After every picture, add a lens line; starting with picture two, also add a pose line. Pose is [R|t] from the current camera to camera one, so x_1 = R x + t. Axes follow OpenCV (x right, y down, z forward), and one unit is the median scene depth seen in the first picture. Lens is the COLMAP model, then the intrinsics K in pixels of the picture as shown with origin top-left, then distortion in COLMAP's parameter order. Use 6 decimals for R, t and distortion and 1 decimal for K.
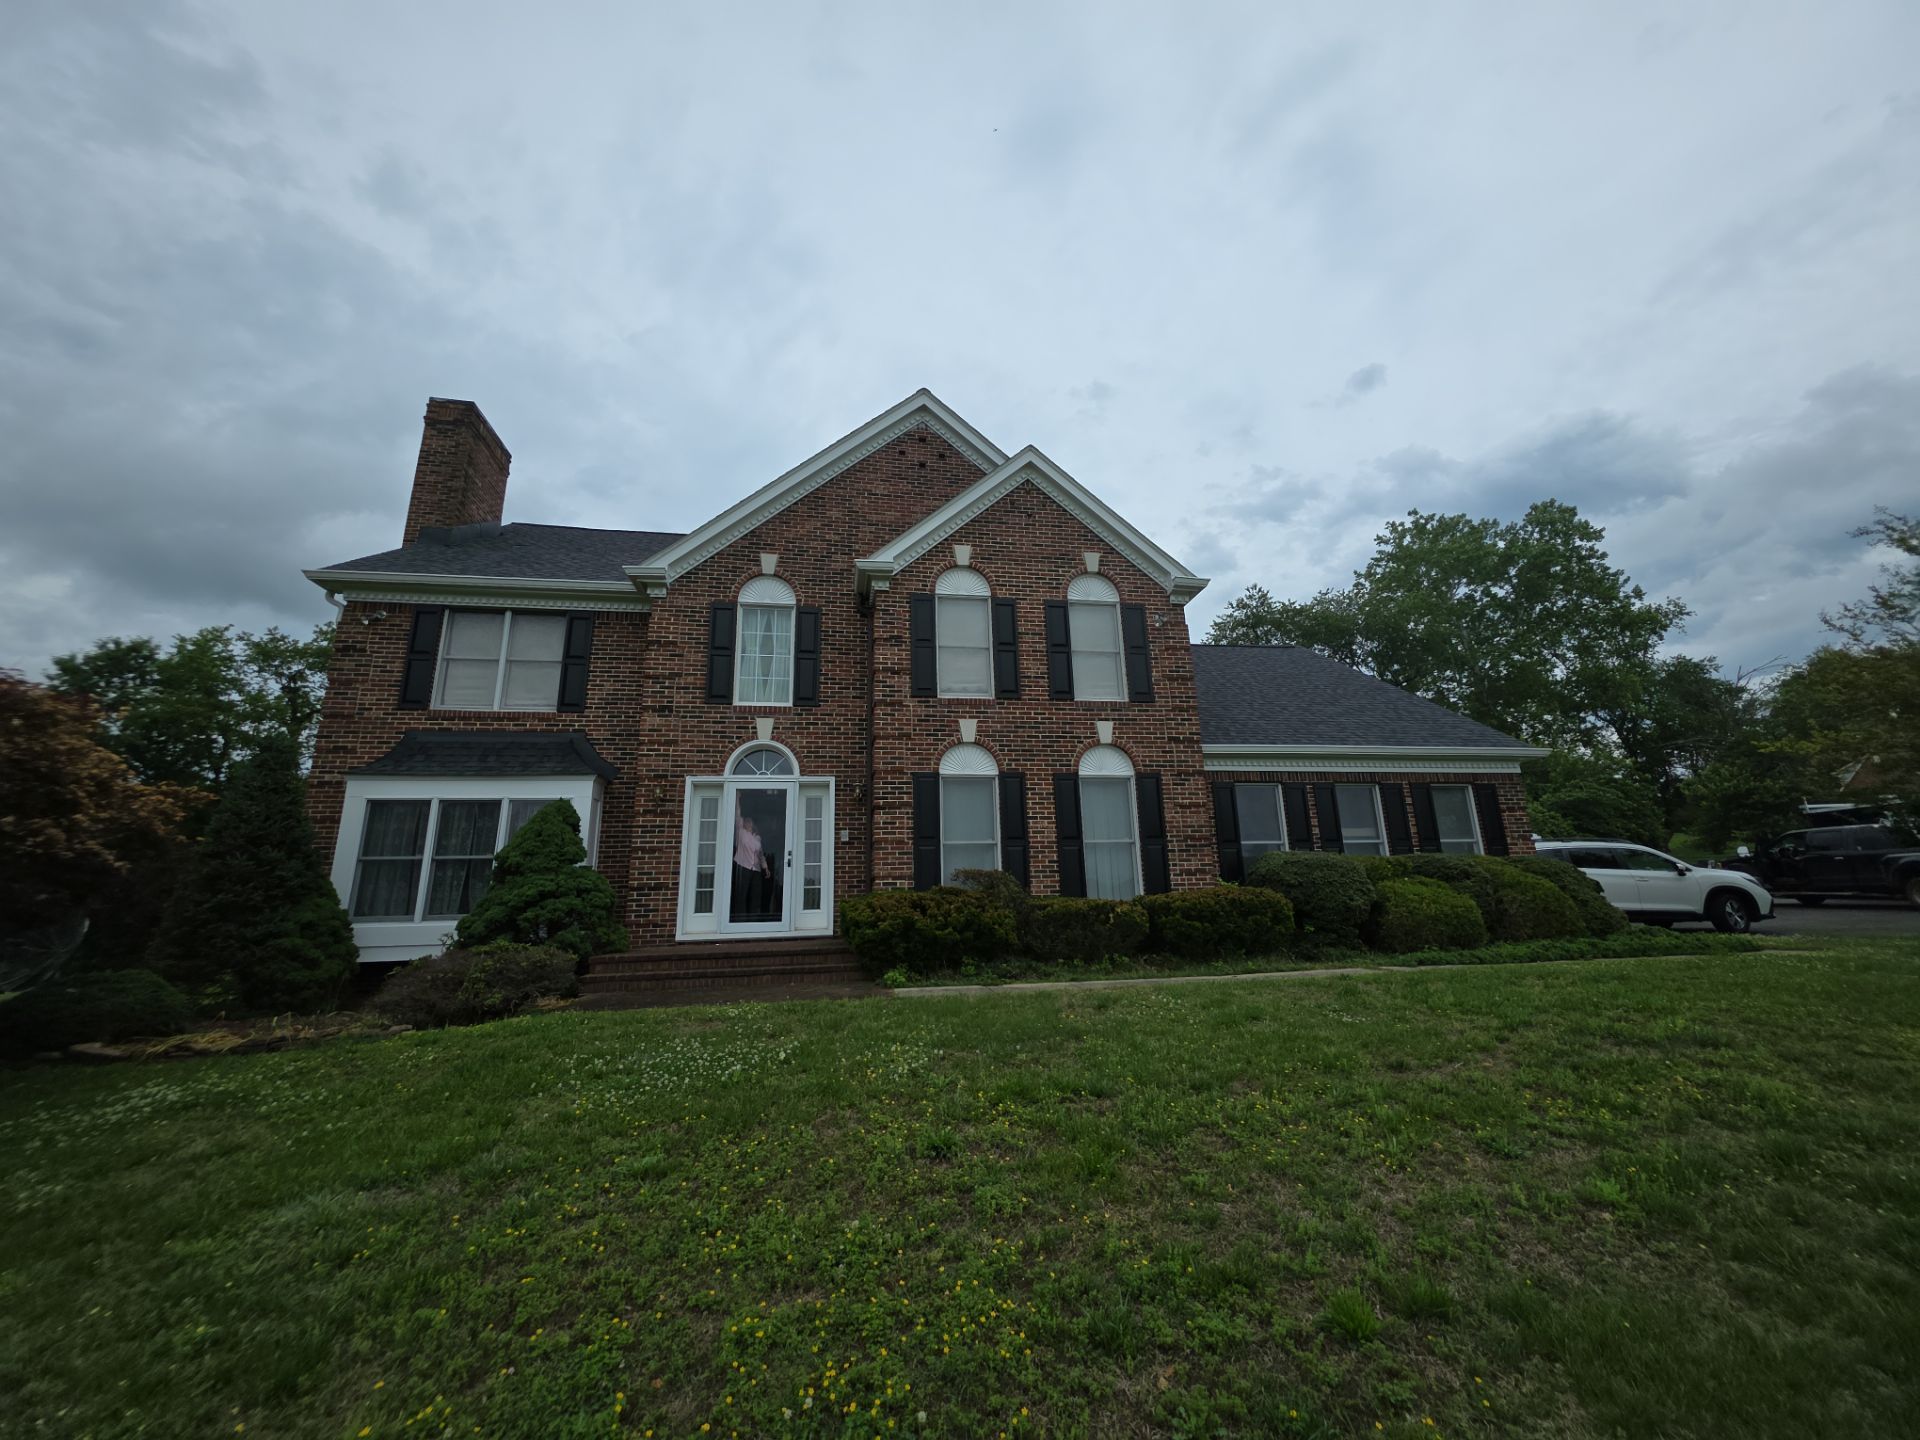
lens RADIAL K [[772.3, 0, 965.5], [0, 772.3, 715.7], [0, 0, 1]] dist [0.005775, -0.000170]
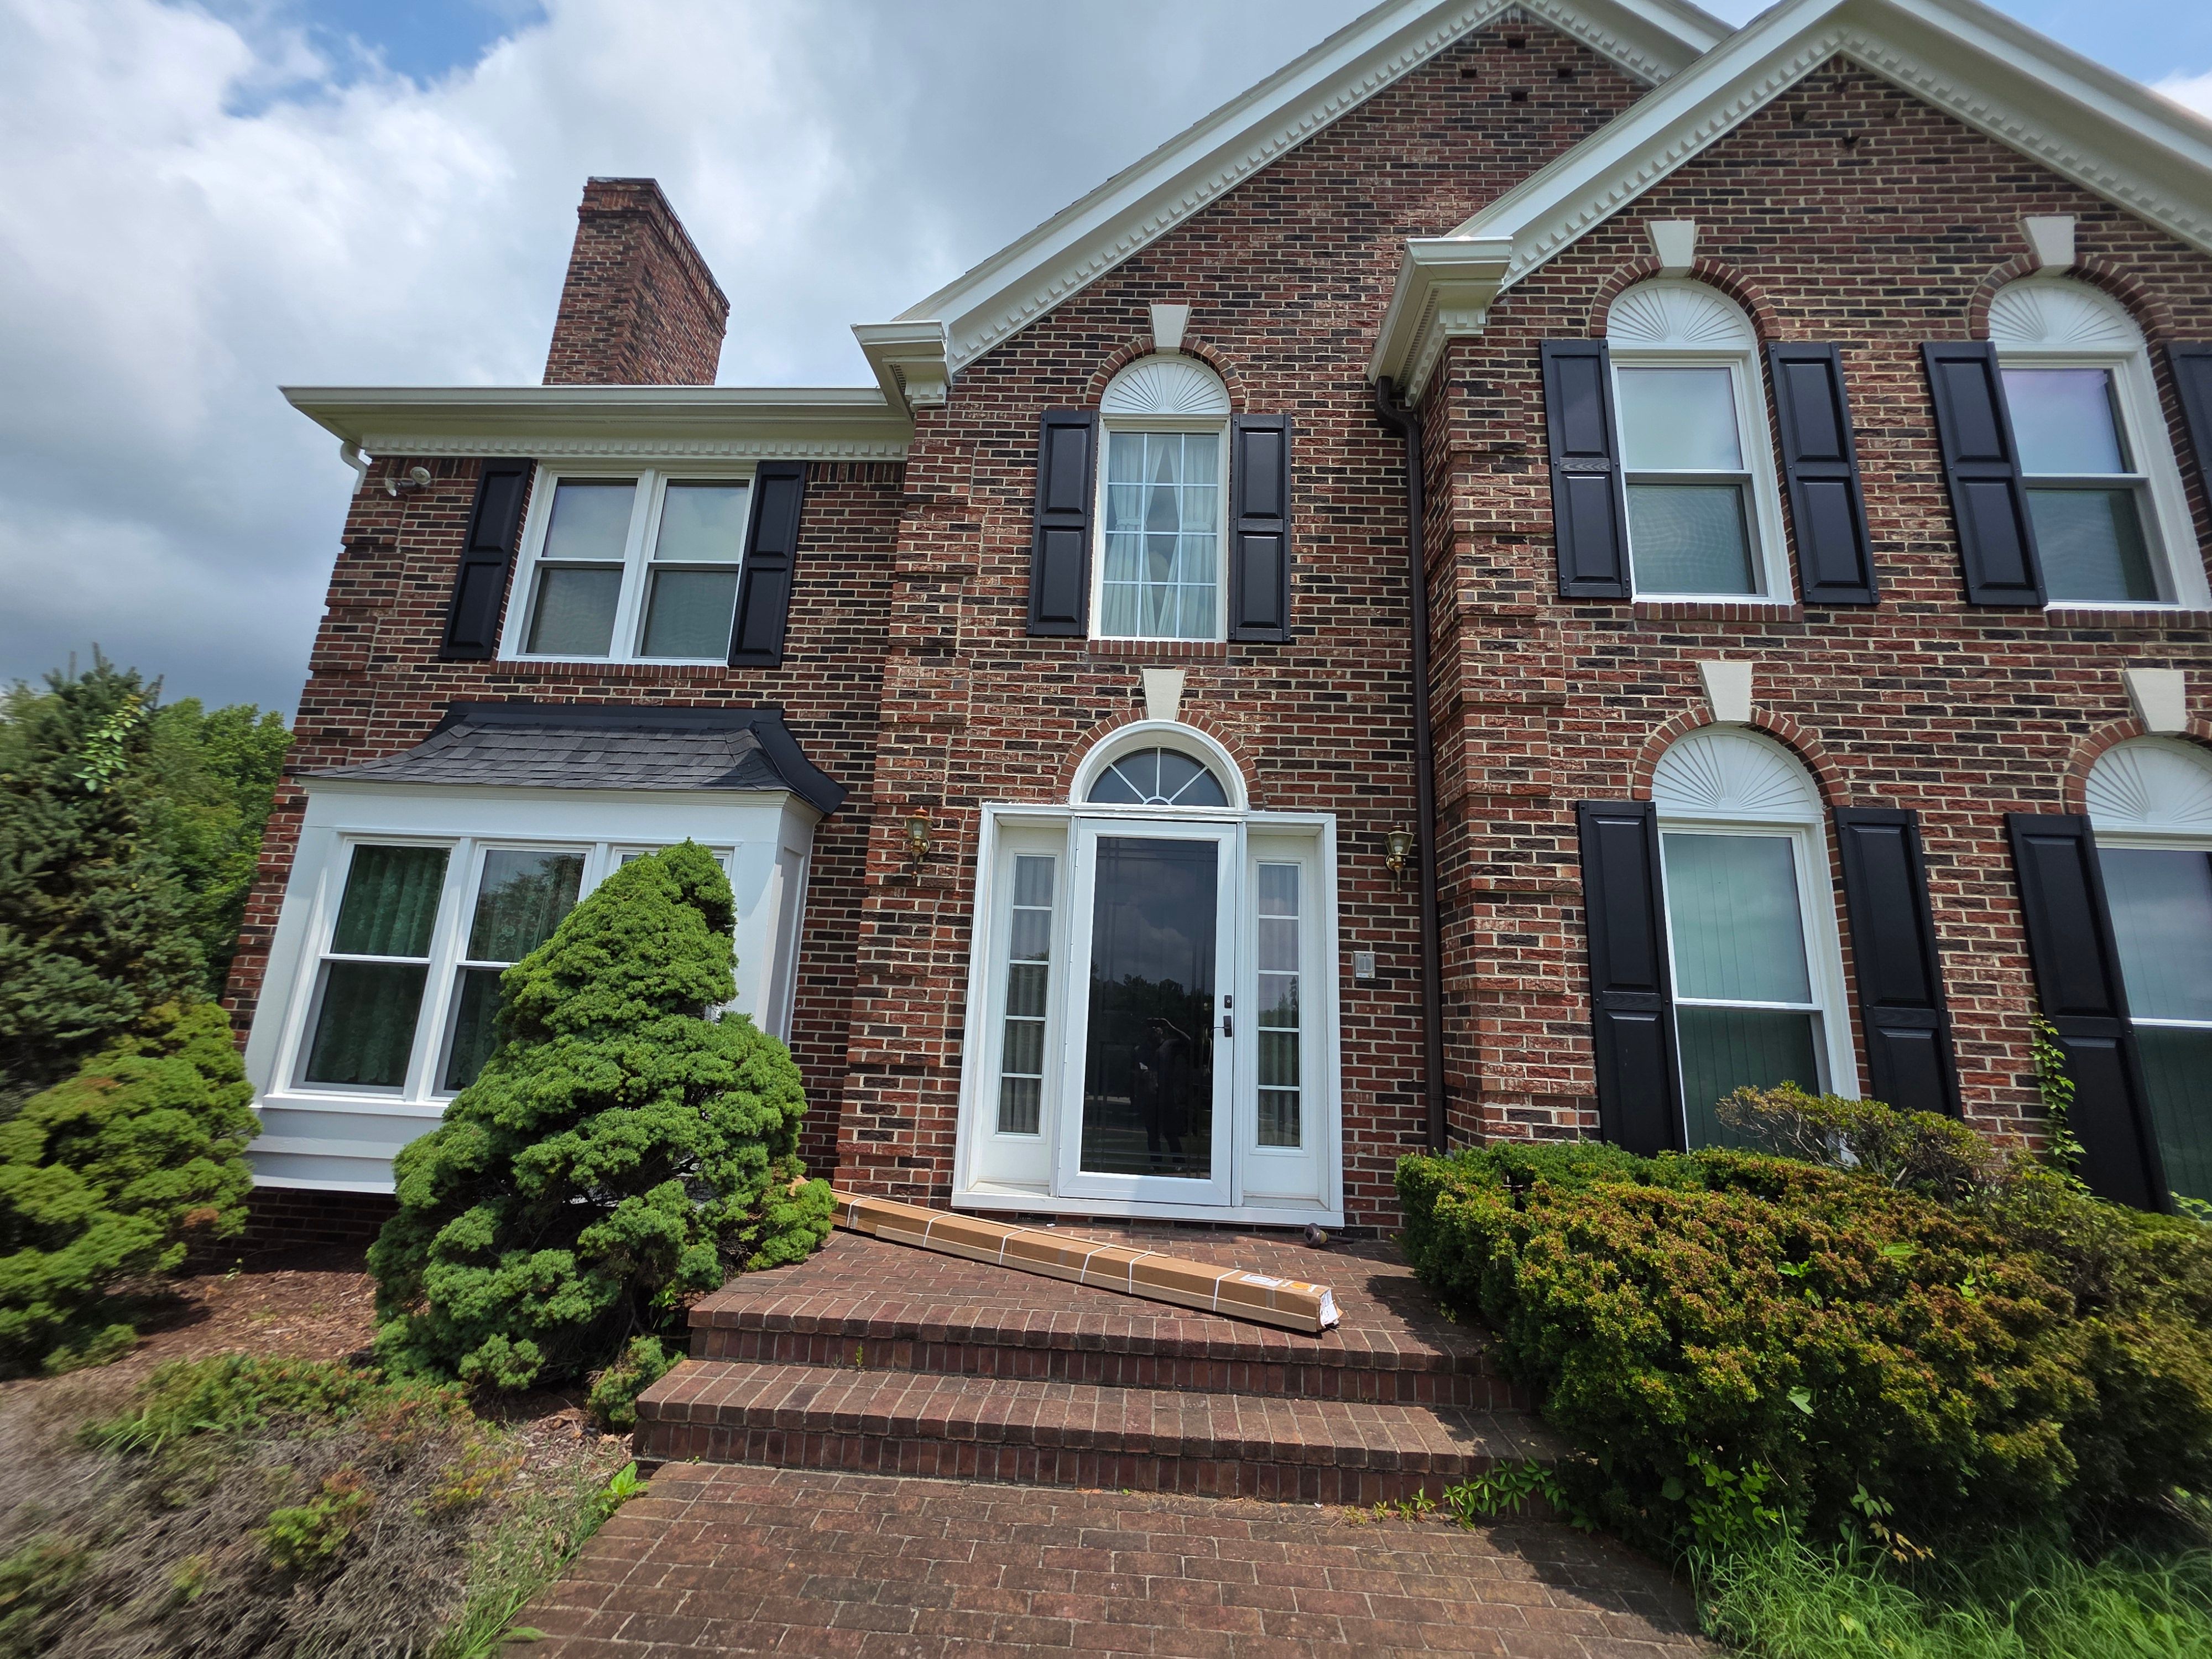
lens RADIAL K [[888.5, 0, 1103.8], [0, 888.5, 821.2], [0, 0, 1]] dist [0.000932, -0.000096]
pose [[0.973265, 0.021485, -0.228678, -0.179533], [-0.013690, 0.999272, 0.035618, 0.067673], [0.229277, -0.031536, 0.972850, 0.524994]]
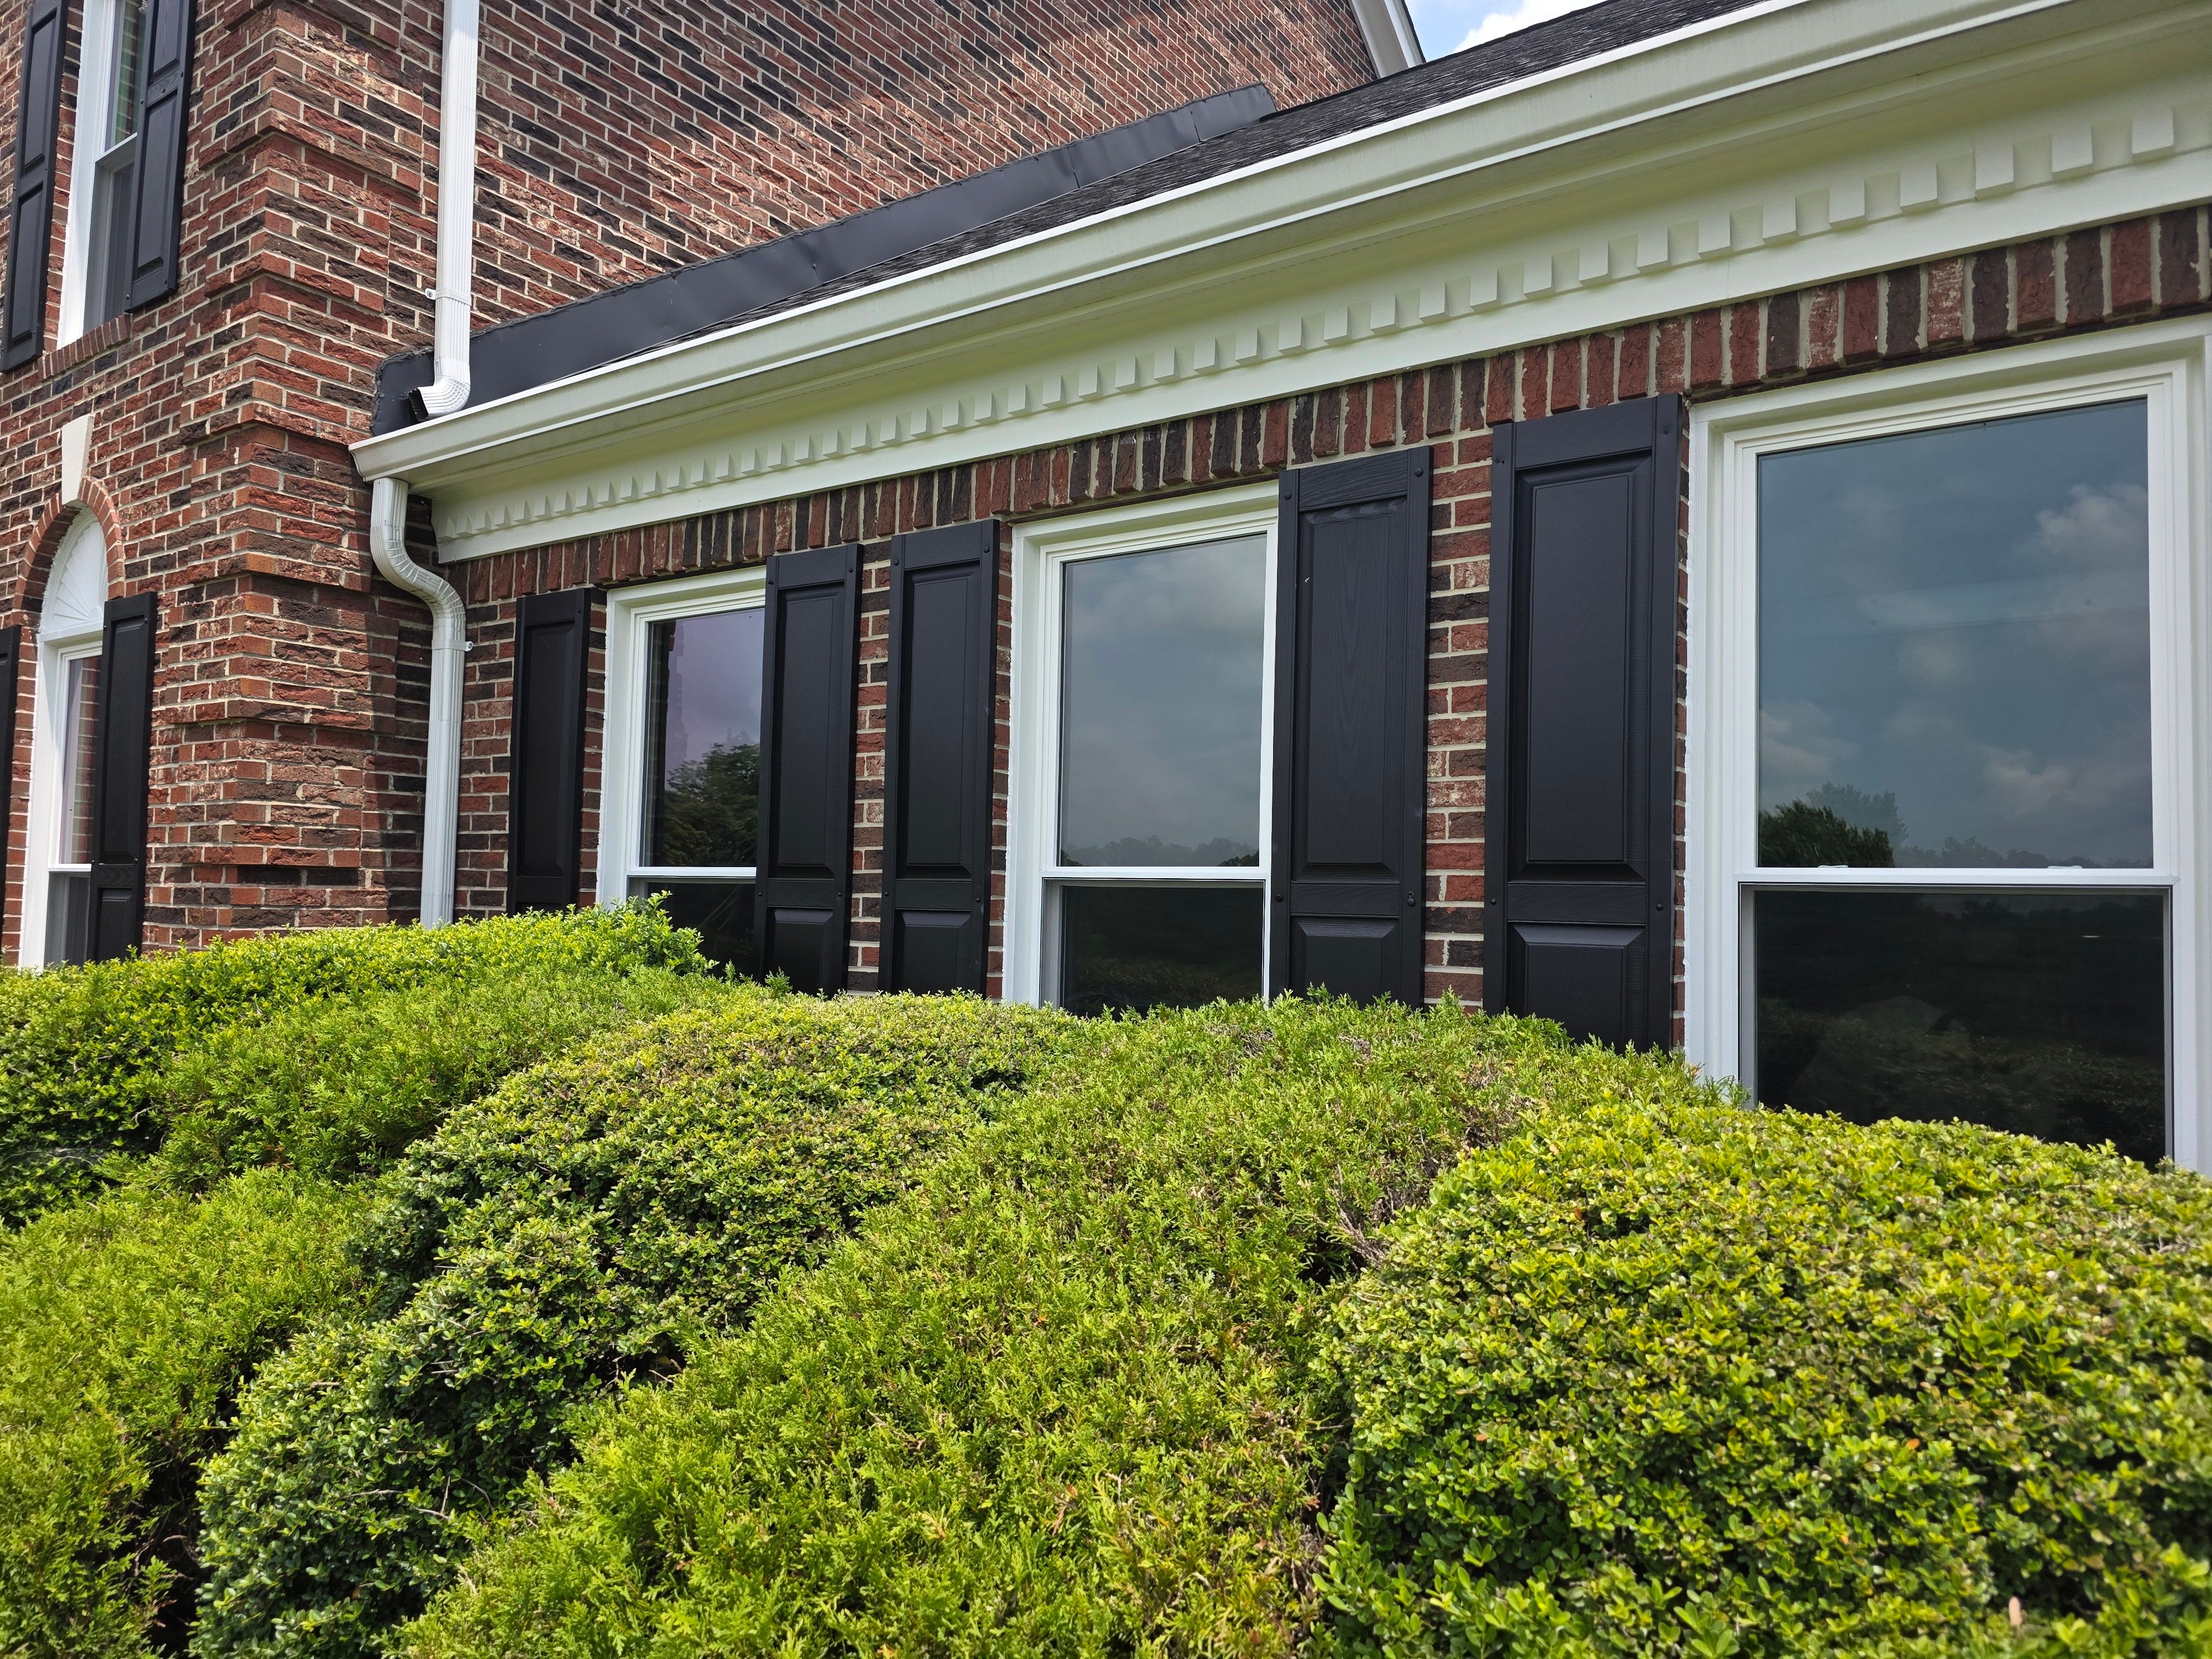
lens RADIAL K [[1498.3, 0, 1119.2], [0, 1498.3, 836.2], [0, 0, 1]] dist [0.076877, -0.078902]
pose [[0.700429, 0.001063, -0.713721, 0.807889], [0.136155, 0.981435, 0.135081, 0.126189], [0.700615, -0.191791, 0.687281, 0.883815]]
